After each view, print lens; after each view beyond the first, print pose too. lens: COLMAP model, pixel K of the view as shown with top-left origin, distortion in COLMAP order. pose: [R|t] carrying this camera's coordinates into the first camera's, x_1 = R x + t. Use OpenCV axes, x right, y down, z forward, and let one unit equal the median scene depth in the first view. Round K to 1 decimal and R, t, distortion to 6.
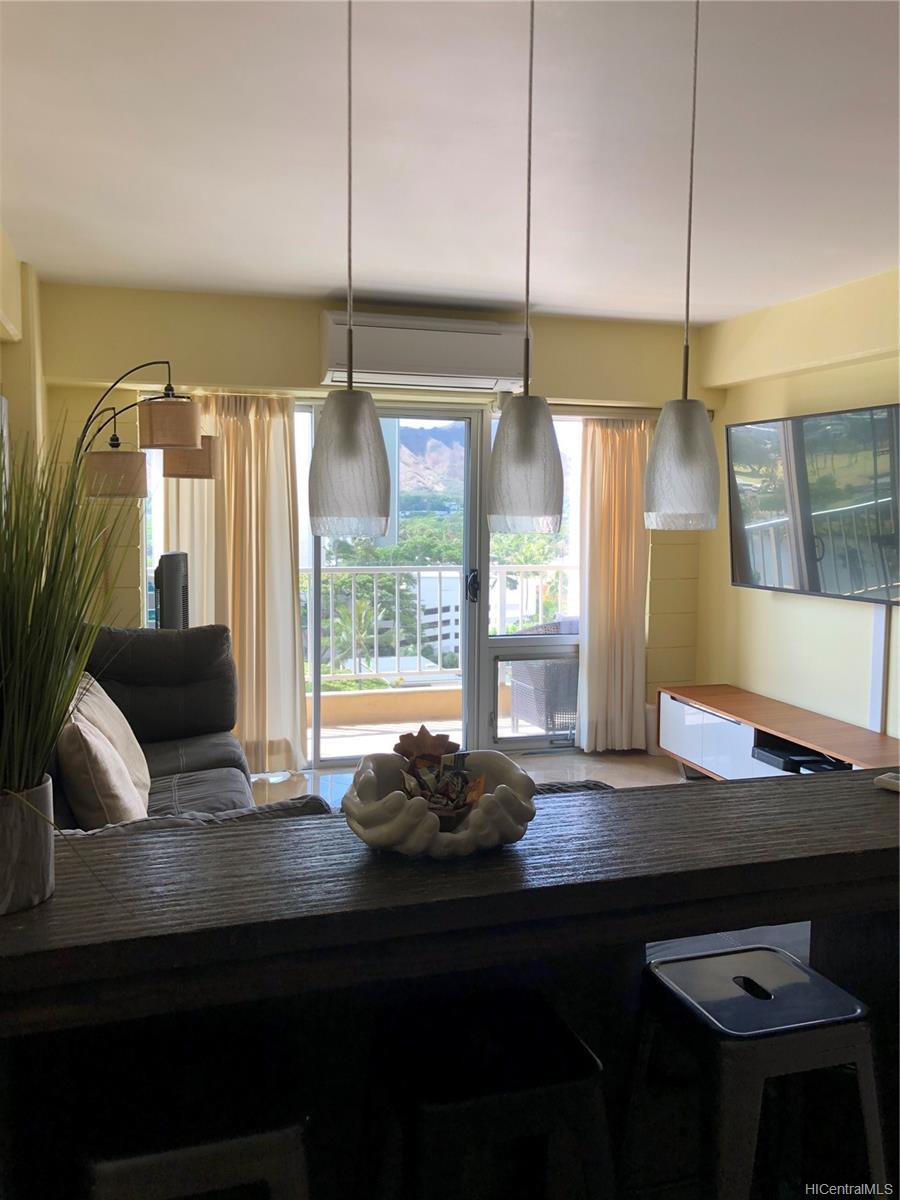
lens RADIAL K [[1001.2, 0, 431.4], [0, 1001.2, 596.8], [0, 0, 1]] dist [0.072232, -0.120371]
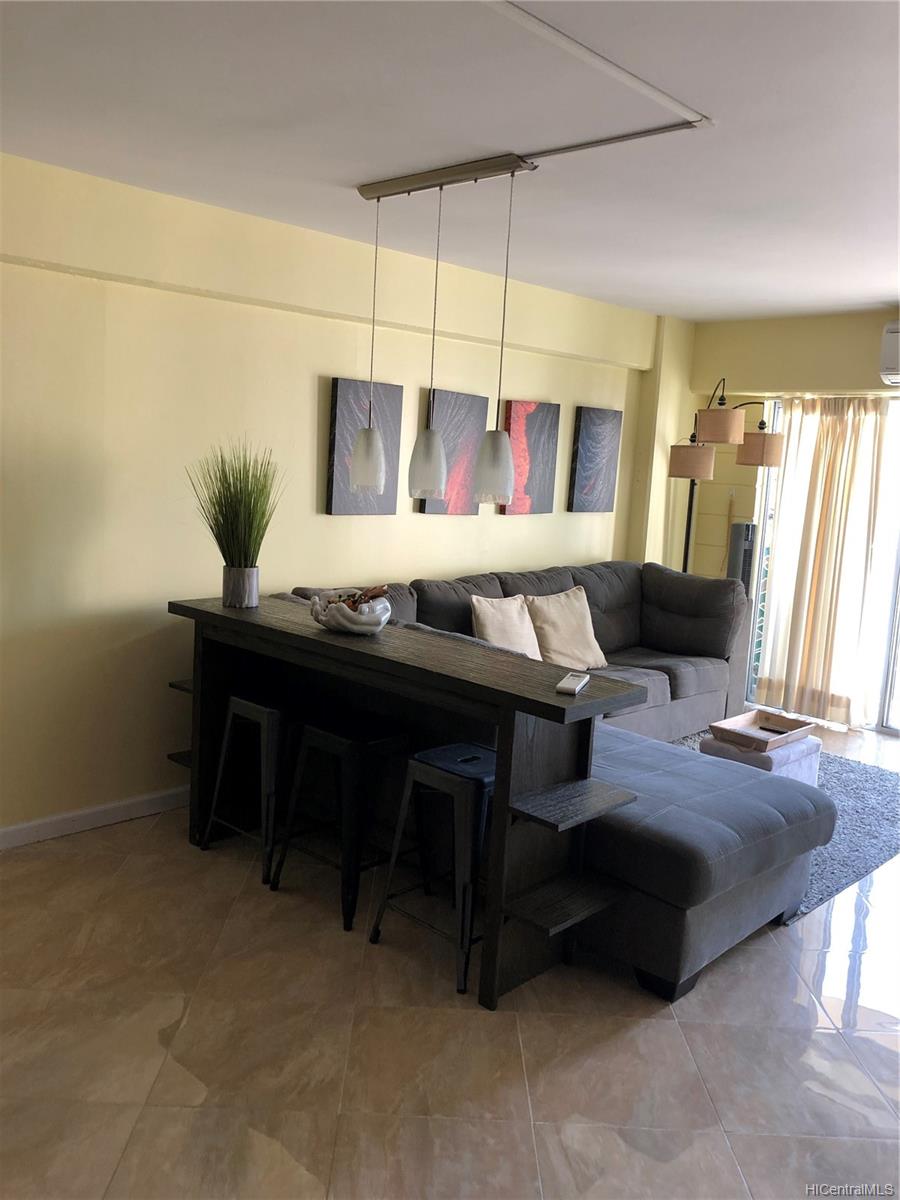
lens RADIAL K [[1001.2, 0, 431.4], [0, 1001.2, 596.8], [0, 0, 1]] dist [0.072232, -0.120371]
pose [[0.475877, 0.140660, -0.868191, 0.644255], [-0.131414, 0.987419, 0.087946, -0.009771], [0.869639, 0.072241, 0.488375, 0.018639]]
